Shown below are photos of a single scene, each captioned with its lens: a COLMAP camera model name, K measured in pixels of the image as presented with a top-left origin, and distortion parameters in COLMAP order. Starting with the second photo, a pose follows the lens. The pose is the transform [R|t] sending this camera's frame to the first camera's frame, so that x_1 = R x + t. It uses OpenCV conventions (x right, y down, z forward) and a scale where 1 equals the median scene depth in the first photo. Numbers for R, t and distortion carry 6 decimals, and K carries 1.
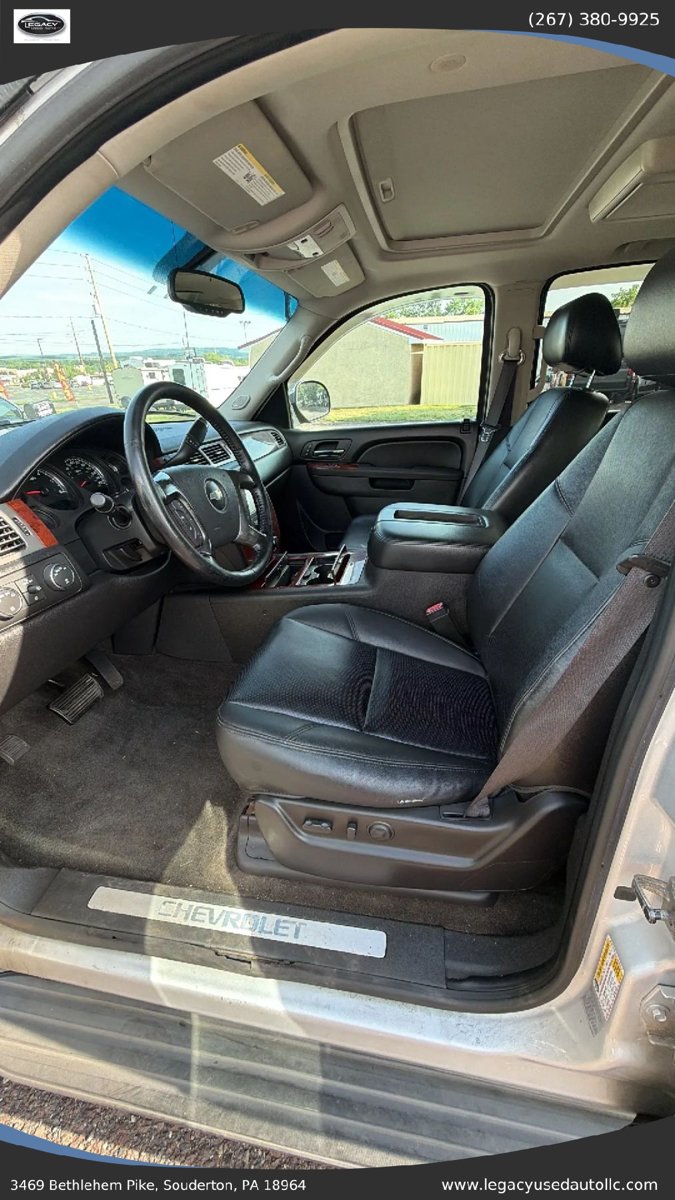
lens RADIAL K [[473.3, 0, 343.3], [0, 473.3, 600.5], [0, 0, 1]] dist [0.001272, 0.000064]
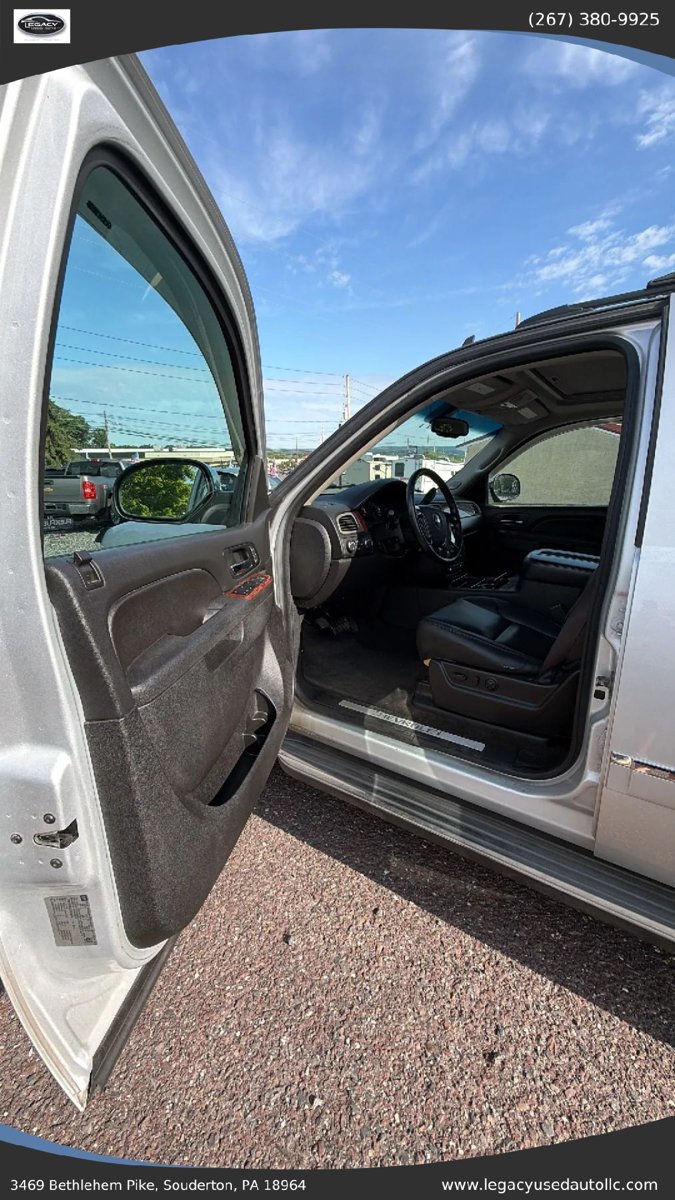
lens RADIAL K [[473.3, 0, 343.3], [0, 473.3, 600.5], [0, 0, 1]] dist [0.001272, 0.000064]
pose [[0.913538, 0.146179, -0.379579, 0.137247], [-0.210363, 0.968491, -0.133311, 0.342066], [0.348132, 0.201634, 0.915504, -0.690496]]
